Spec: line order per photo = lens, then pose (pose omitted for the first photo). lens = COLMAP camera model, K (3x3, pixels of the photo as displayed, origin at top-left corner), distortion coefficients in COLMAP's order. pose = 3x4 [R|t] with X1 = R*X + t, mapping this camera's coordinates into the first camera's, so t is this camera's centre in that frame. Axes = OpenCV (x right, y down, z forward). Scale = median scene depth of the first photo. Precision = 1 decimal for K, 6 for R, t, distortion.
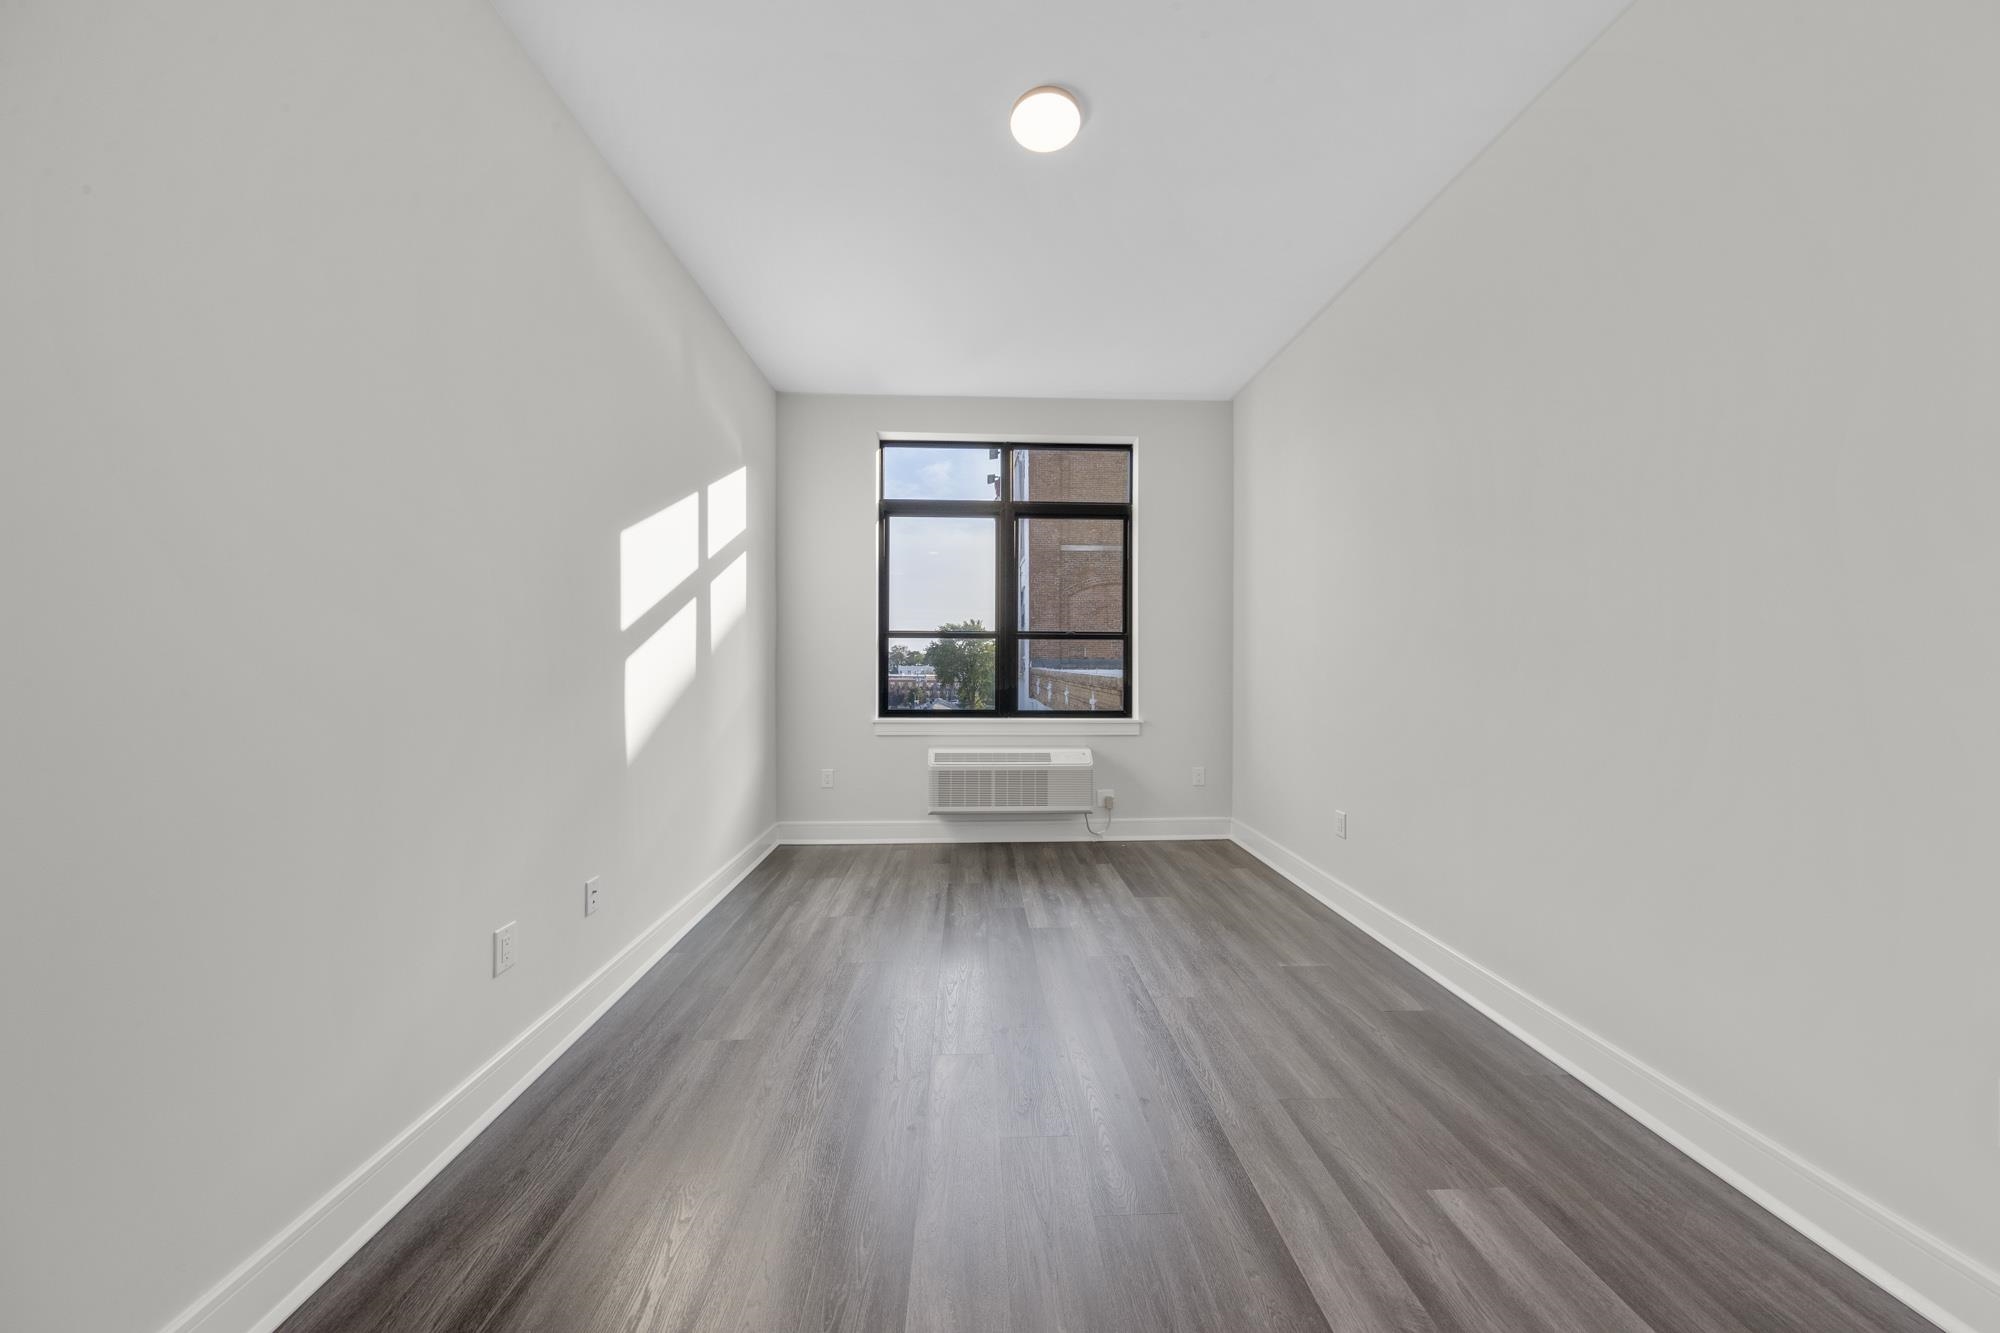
lens RADIAL K [[636.3, 0, 983.8], [0, 636.3, 661.8], [0, 0, 1]] dist [-0.001427, -0.000449]
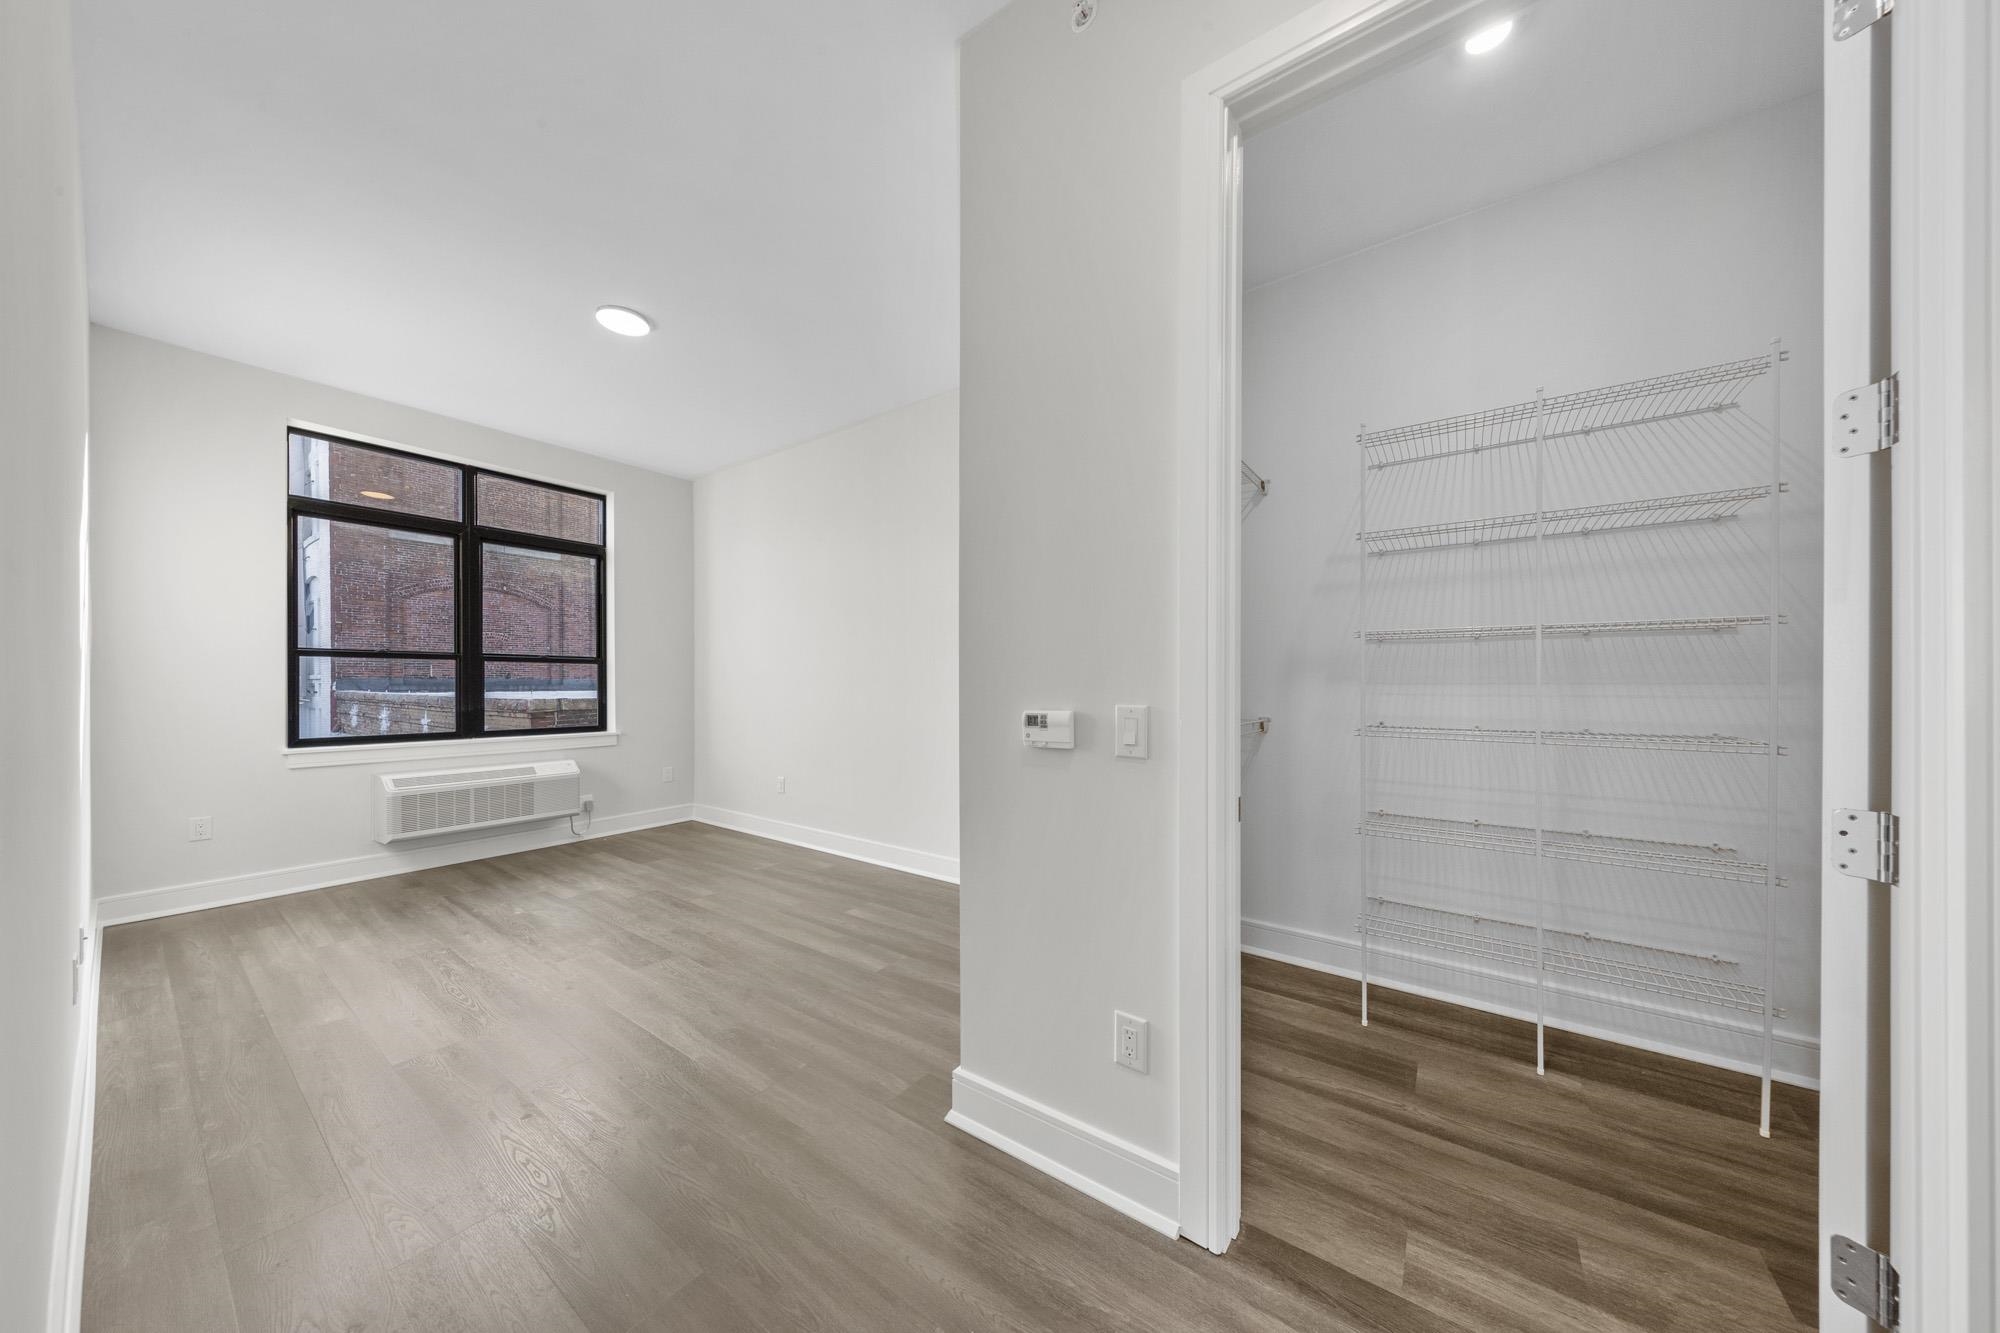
lens RADIAL K [[636.3, 0, 990.1], [0, 636.3, 684.0], [0, 0, 1]] dist [-0.001427, -0.000449]
pose [[0.617710, -0.003162, 0.786400, -0.255203], [0.005280, 0.999986, -0.000127, 0.005707], [-0.786388, 0.004231, 0.617718, -0.274245]]
